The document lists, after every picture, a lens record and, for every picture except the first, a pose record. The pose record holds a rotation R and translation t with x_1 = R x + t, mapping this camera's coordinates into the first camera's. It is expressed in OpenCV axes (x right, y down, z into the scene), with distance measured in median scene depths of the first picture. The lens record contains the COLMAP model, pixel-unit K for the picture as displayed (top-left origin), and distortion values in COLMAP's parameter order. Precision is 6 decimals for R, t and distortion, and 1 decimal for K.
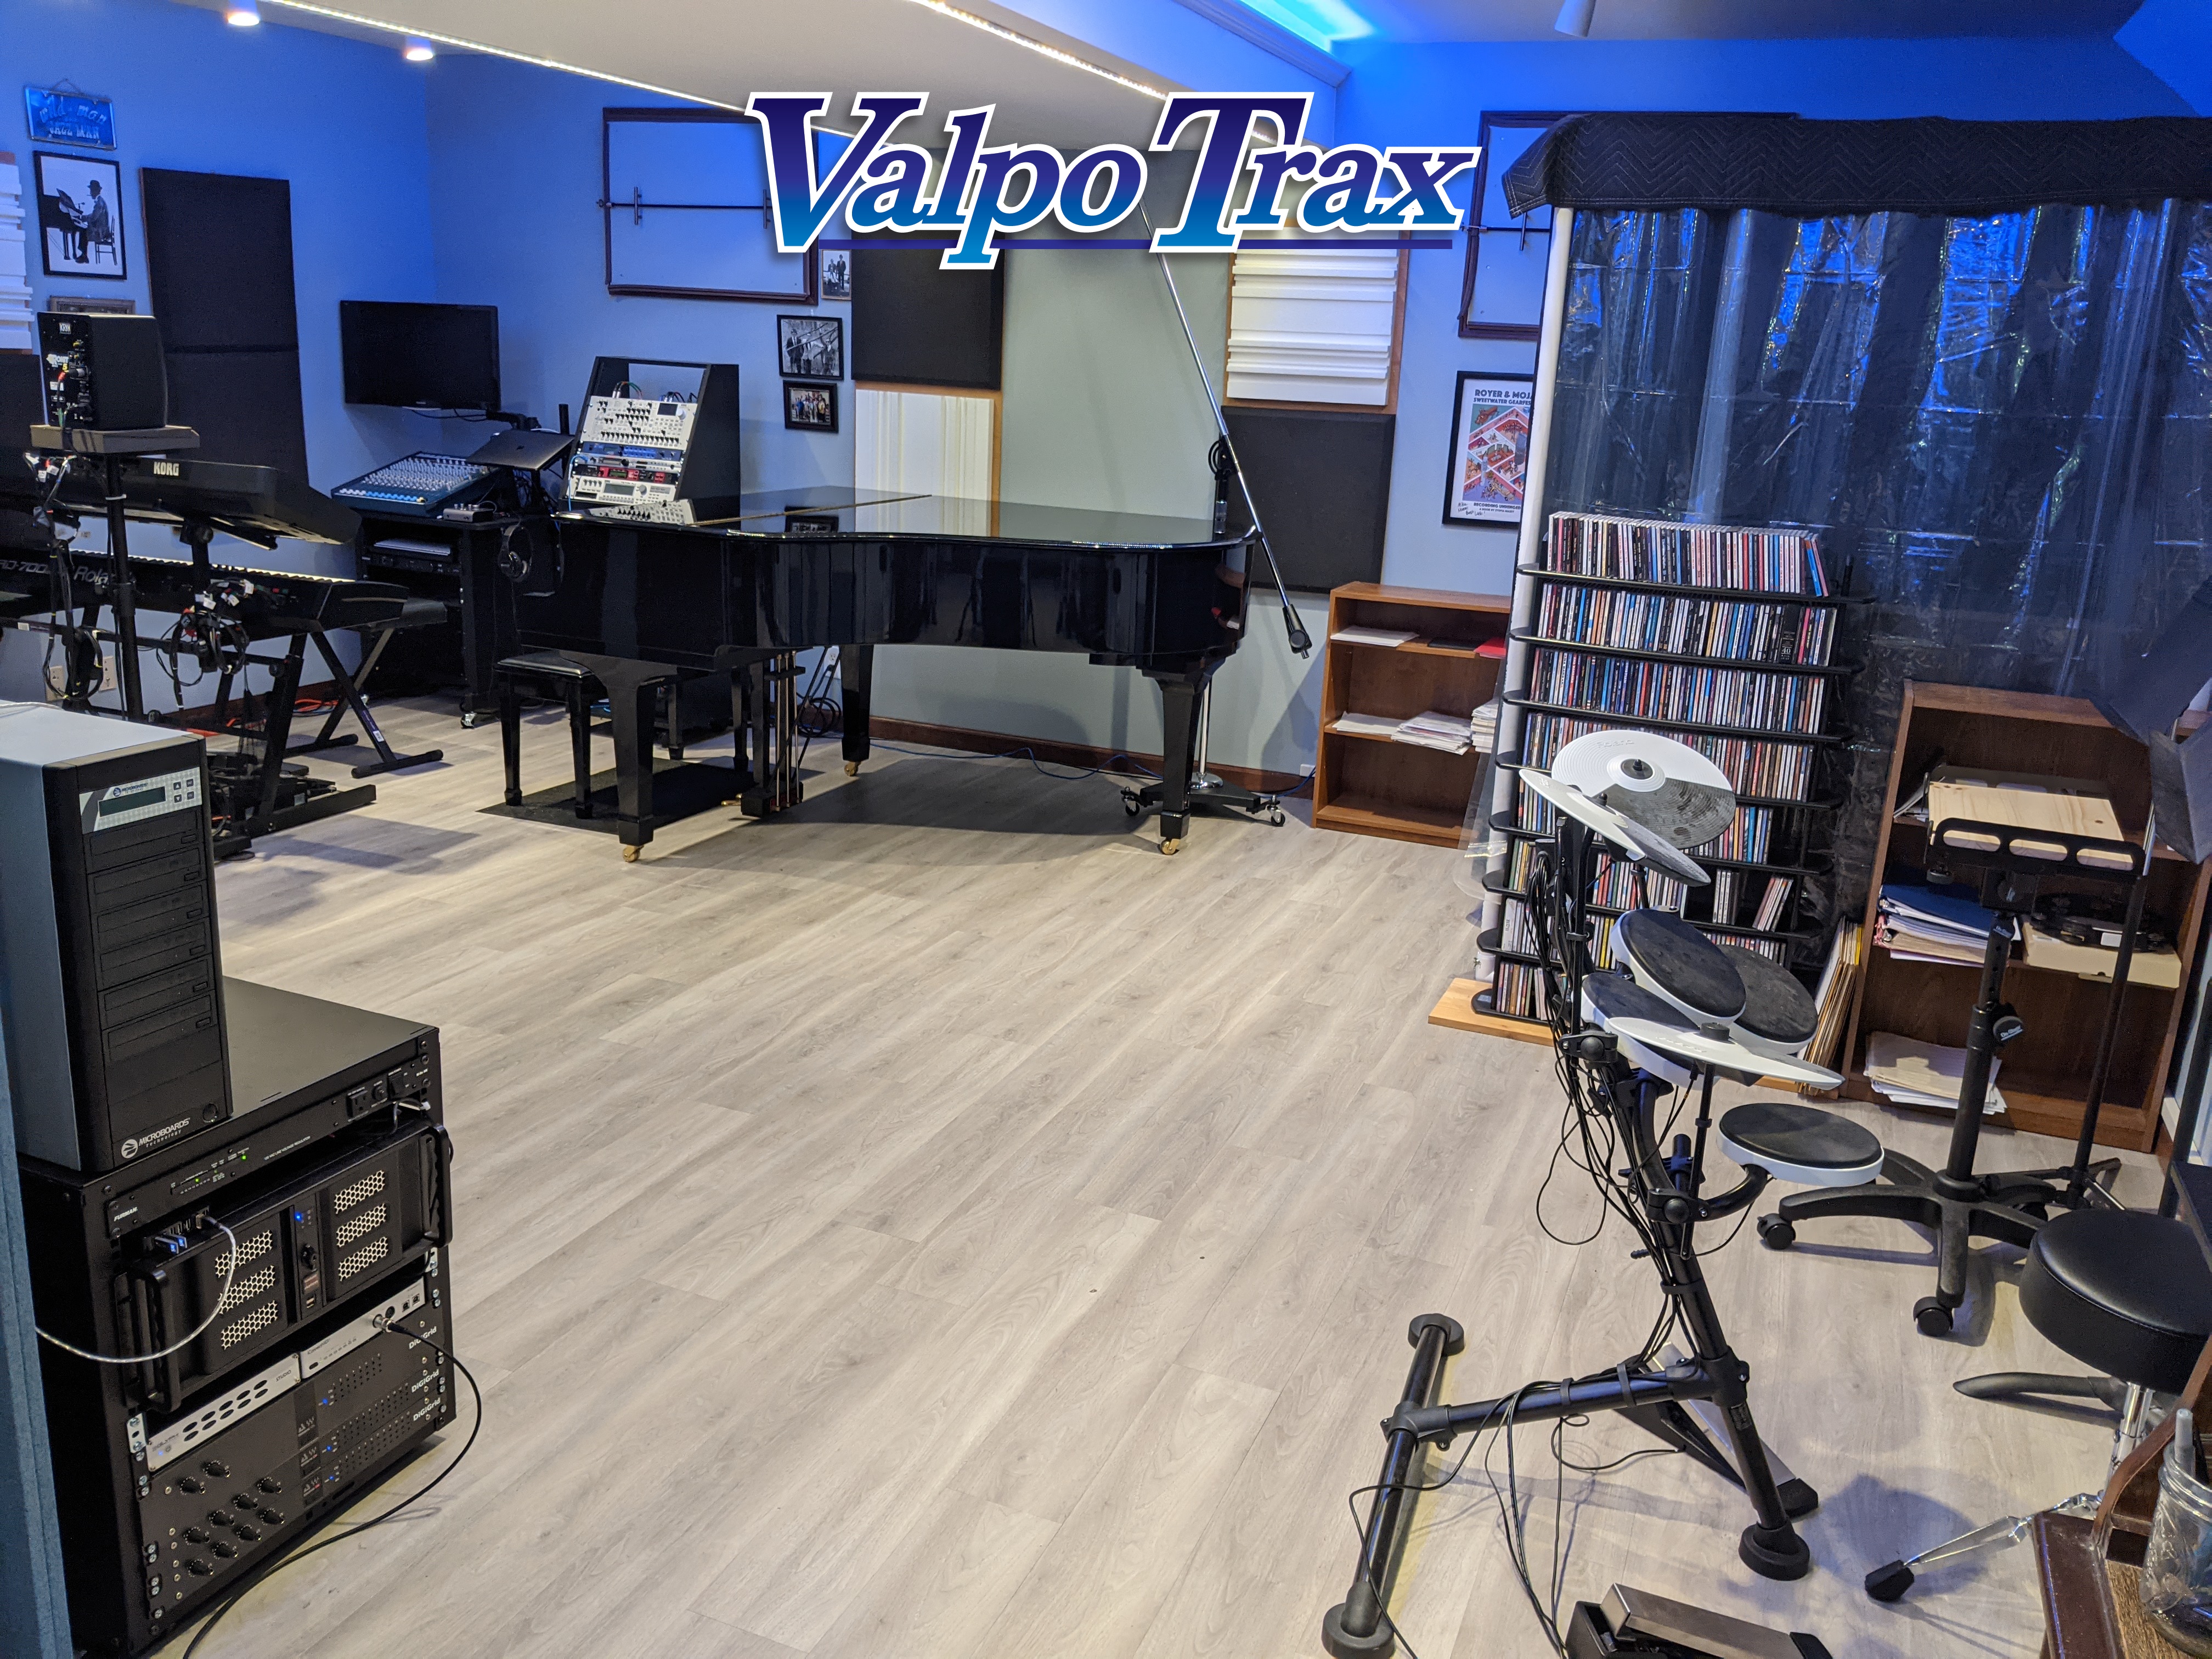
lens RADIAL K [[1751.1, 0, 1106.0], [0, 1751.1, 829.5], [0, 0, 1]] dist [0.064588, -0.140051]
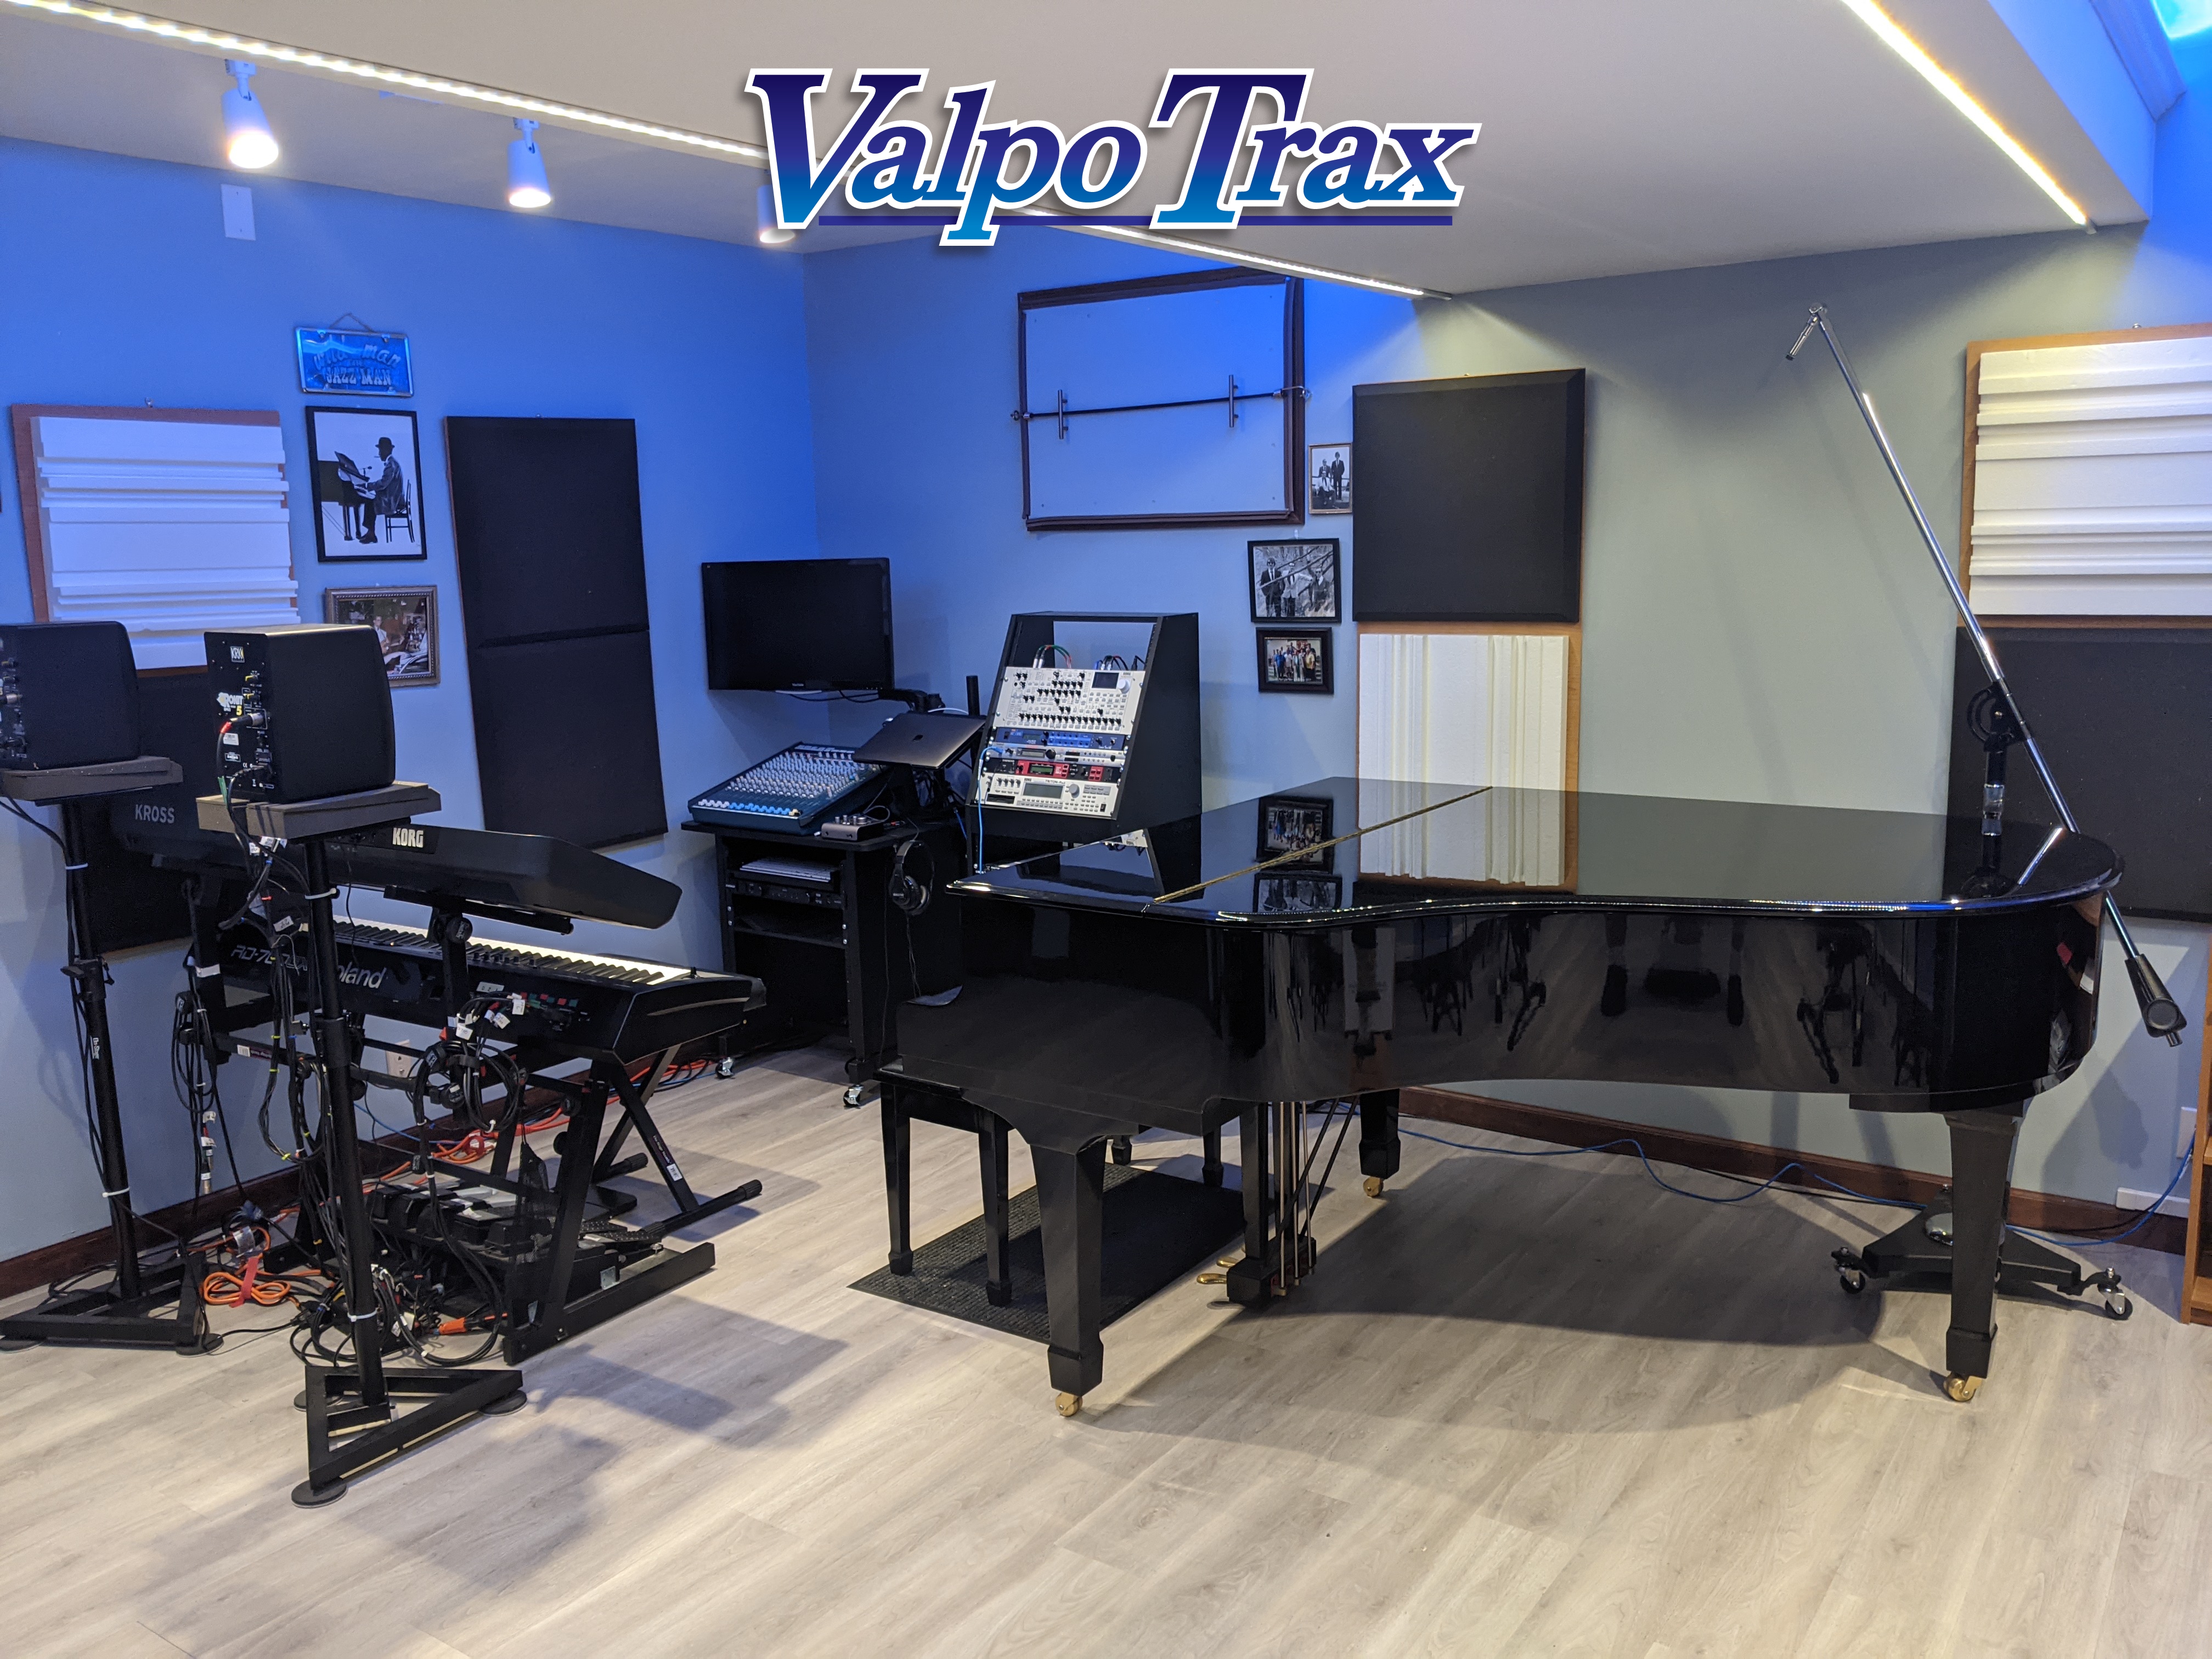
lens RADIAL K [[1751.1, 0, 1106.0], [0, 1751.1, 829.5], [0, 0, 1]] dist [0.064588, -0.140051]
pose [[0.972985, -0.038269, -0.227673, -0.112437], [0.014420, 0.994314, -0.105505, -0.131657], [0.230416, 0.099371, 0.968005, 0.396893]]
